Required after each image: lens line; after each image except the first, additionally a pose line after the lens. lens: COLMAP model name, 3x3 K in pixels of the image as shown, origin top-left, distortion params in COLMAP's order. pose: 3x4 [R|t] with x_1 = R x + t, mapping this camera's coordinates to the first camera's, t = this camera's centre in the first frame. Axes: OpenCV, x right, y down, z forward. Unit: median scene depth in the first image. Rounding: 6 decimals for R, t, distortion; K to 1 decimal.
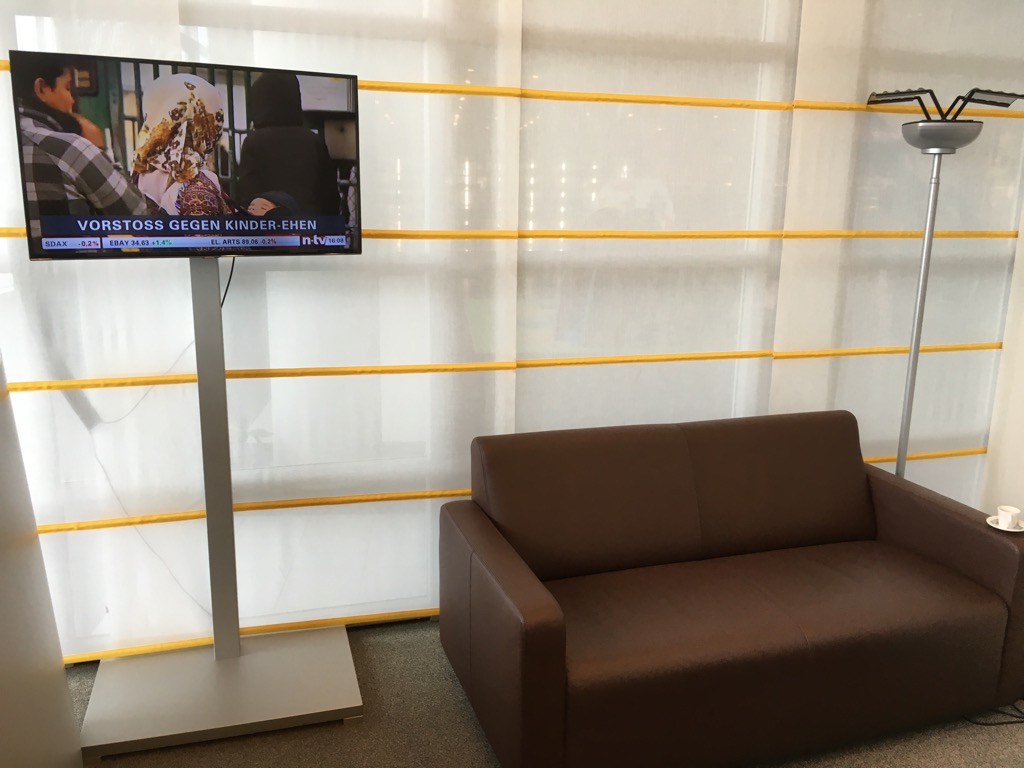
lens RADIAL K [[870.3, 0, 512.0], [0, 870.3, 384.0], [0, 0, 1]] dist [0.054256, -0.078217]
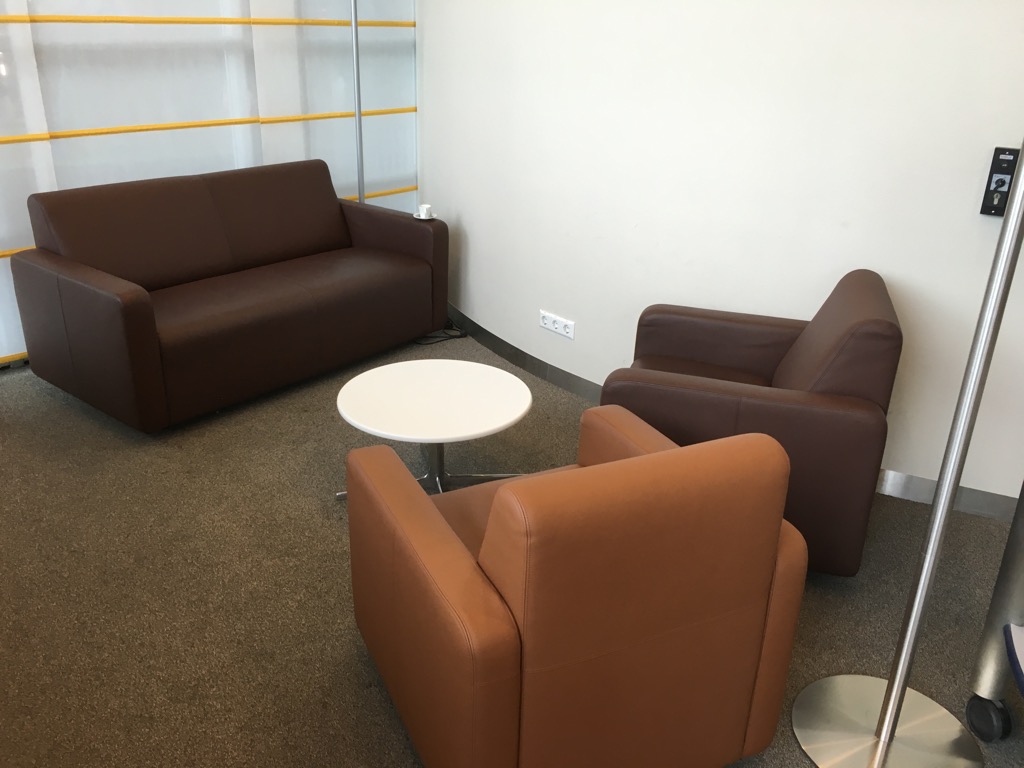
lens RADIAL K [[870.3, 0, 512.0], [0, 870.3, 384.0], [0, 0, 1]] dist [0.054256, -0.078217]
pose [[0.838973, -0.207449, 0.503080, -0.130300], [0.108308, 0.969646, 0.219219, 0.105109], [-0.533286, -0.129431, 0.835975, -0.360715]]
